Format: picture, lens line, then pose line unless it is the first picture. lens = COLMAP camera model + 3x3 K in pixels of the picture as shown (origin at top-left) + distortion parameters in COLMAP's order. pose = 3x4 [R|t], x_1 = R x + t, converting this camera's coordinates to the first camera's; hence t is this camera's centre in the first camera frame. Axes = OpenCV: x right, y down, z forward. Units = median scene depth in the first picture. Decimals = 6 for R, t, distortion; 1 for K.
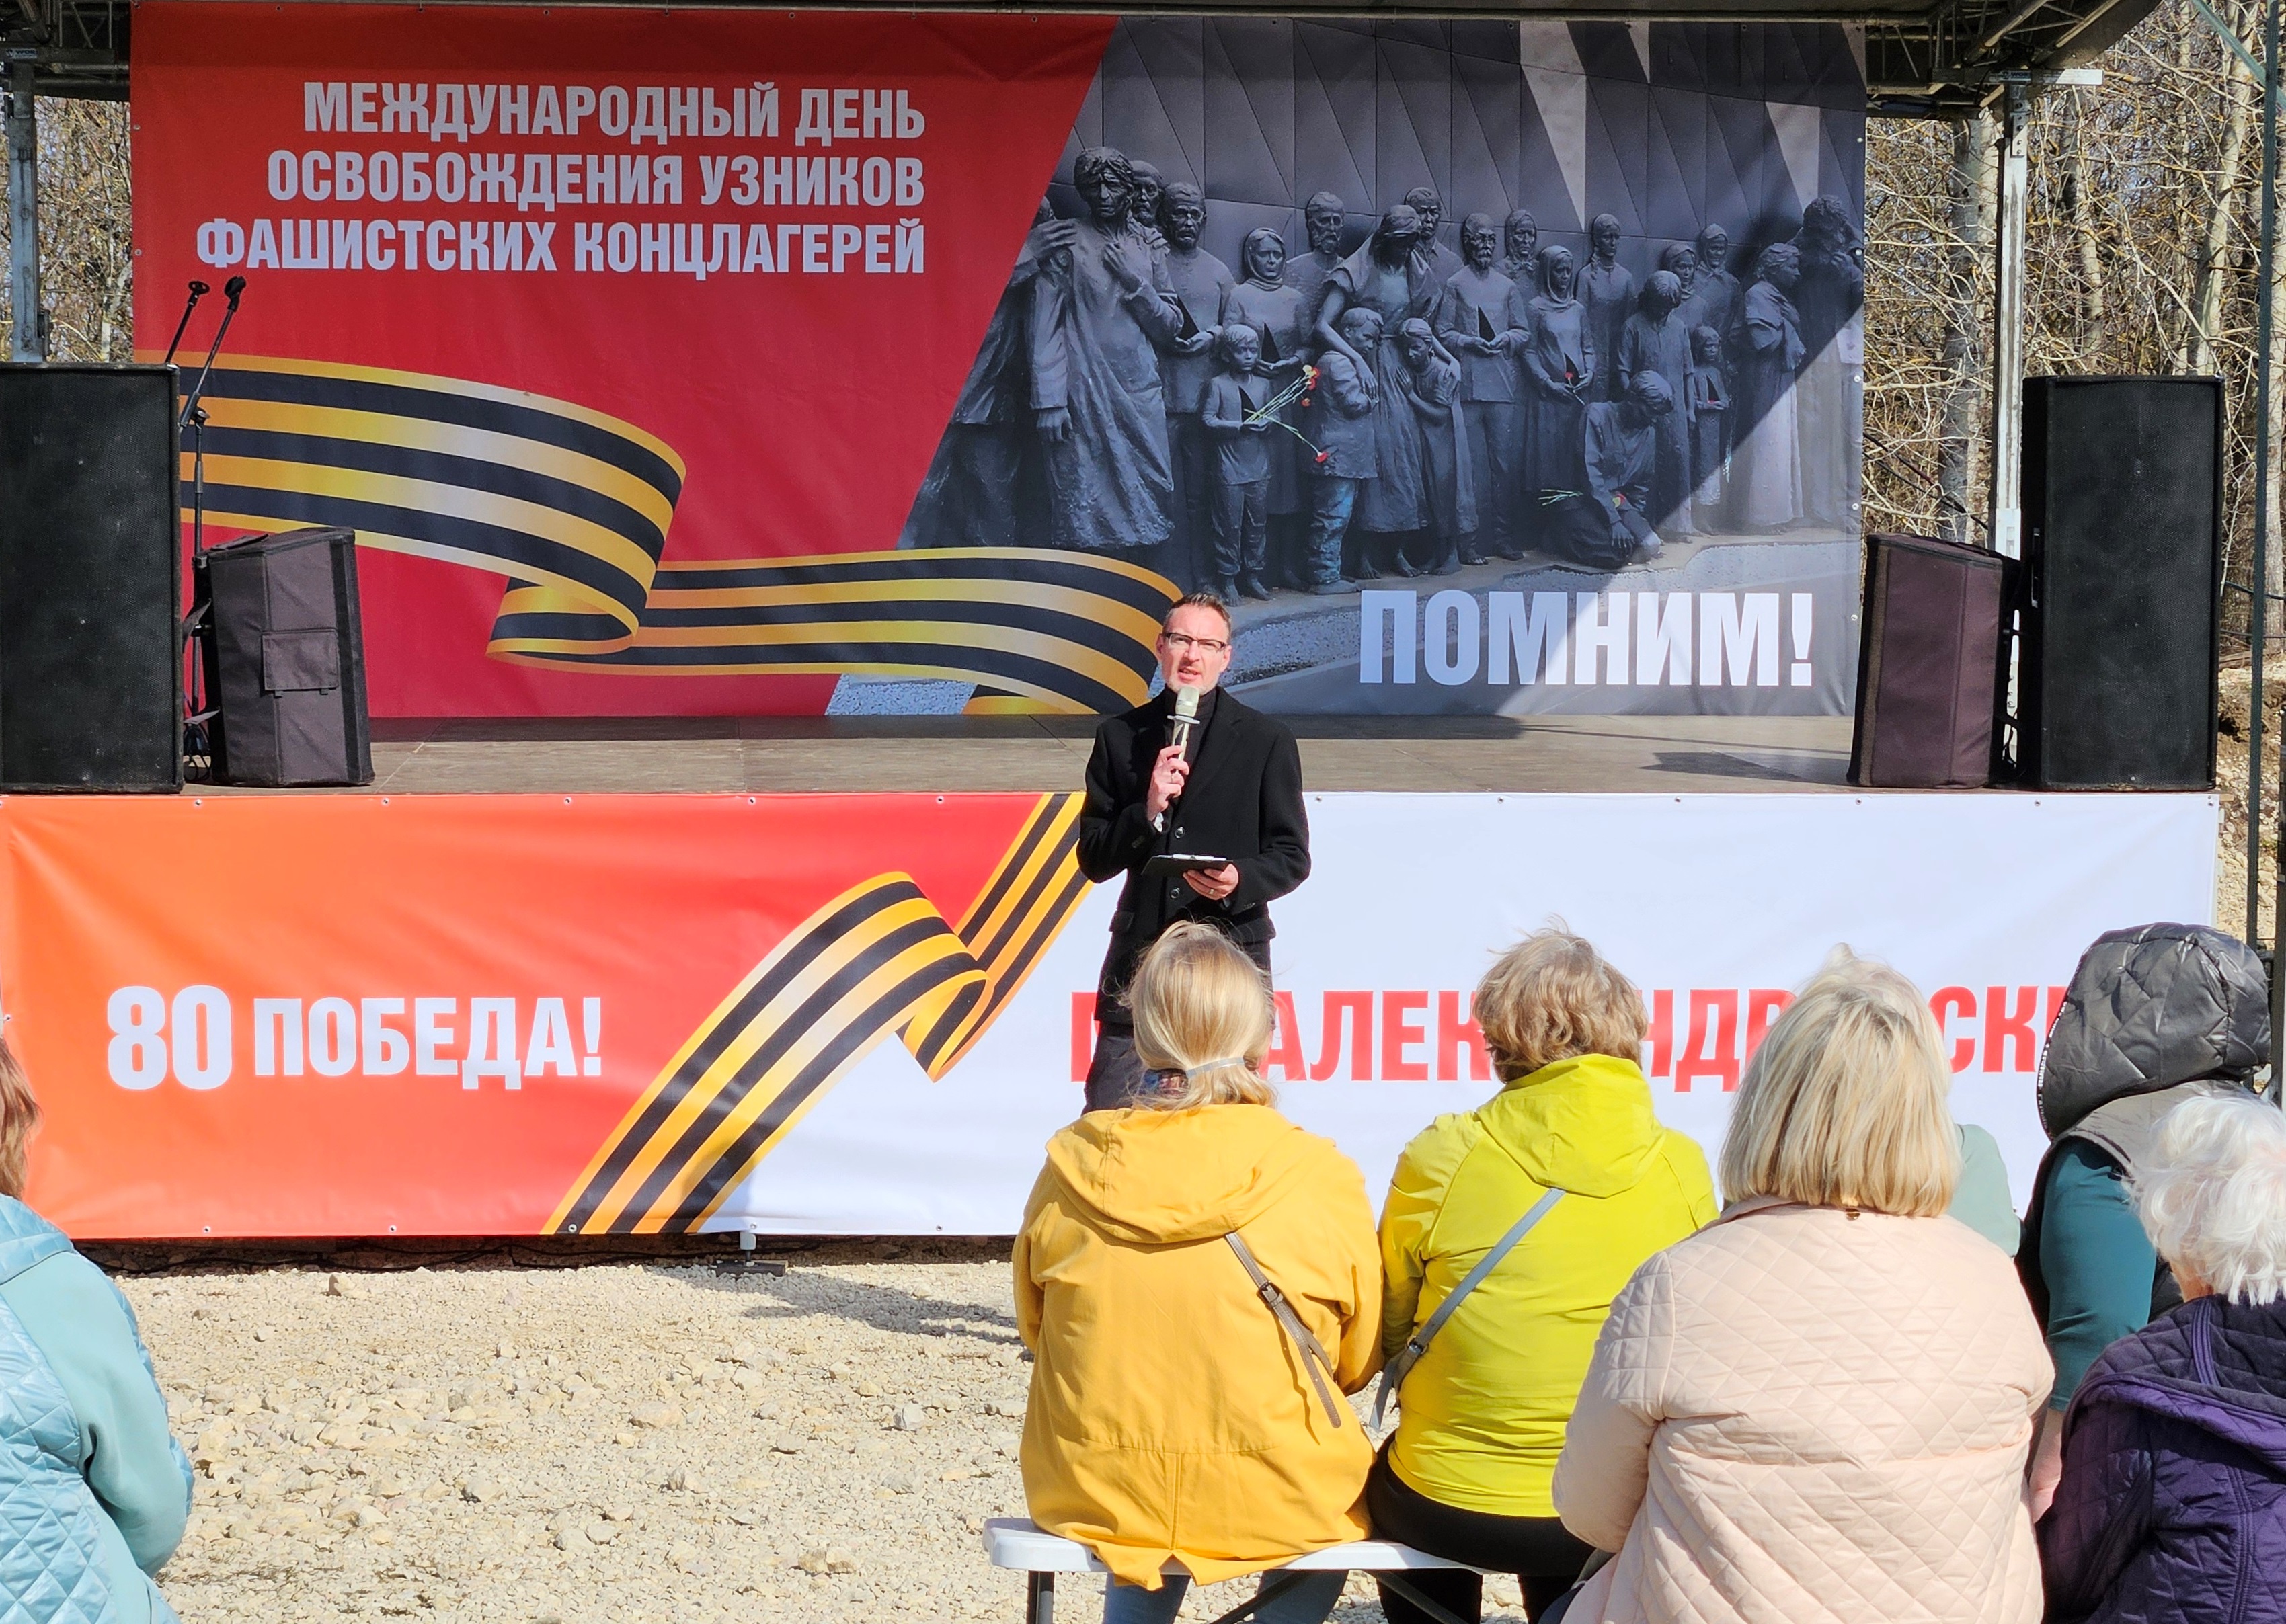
lens RADIAL K [[5323.0, 0, 1191.7], [0, 5323.0, 1031.0], [0, 0, 1]] dist [-0.445606, 5.303608]
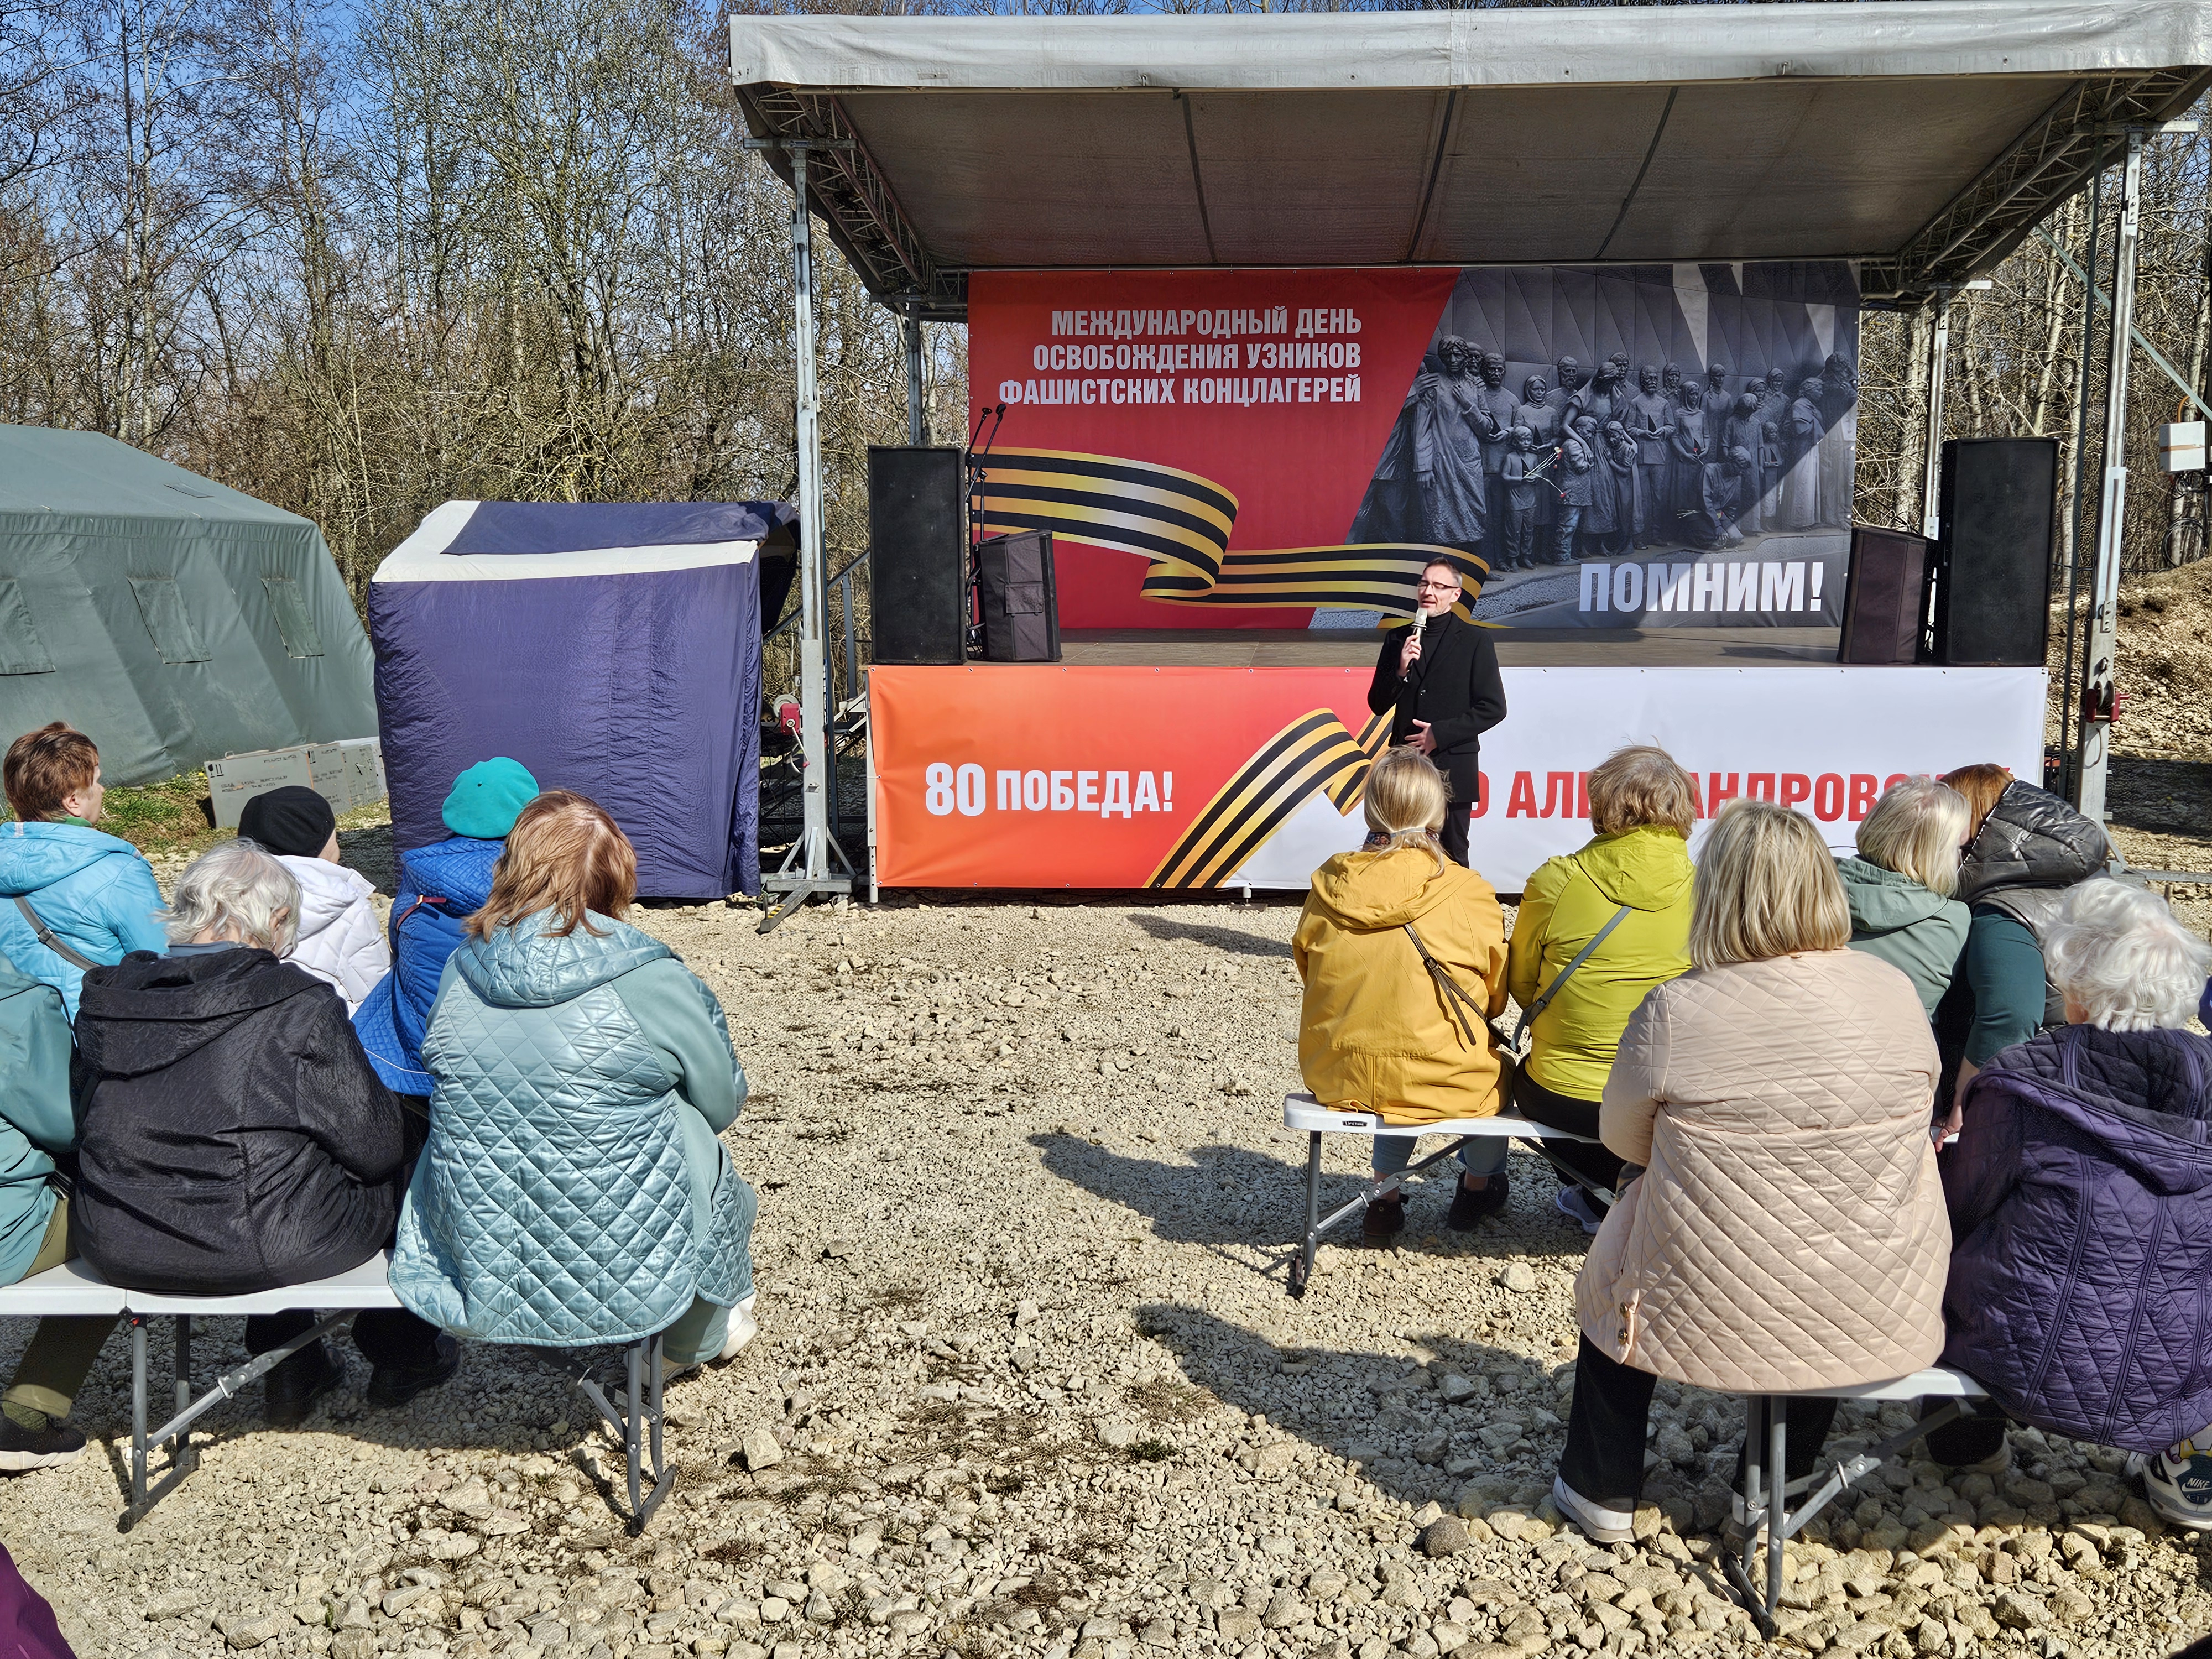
lens RADIAL K [[2364.5, 0, 1114.6], [0, 2364.5, 874.4], [0, 0, 1]] dist [0.077257, -0.177438]
pose [[0.984758, 0.018307, -0.172965, 0.015897], [-0.010855, 0.998975, 0.043938, -0.004855], [0.173592, -0.041390, 0.983947, 0.102923]]
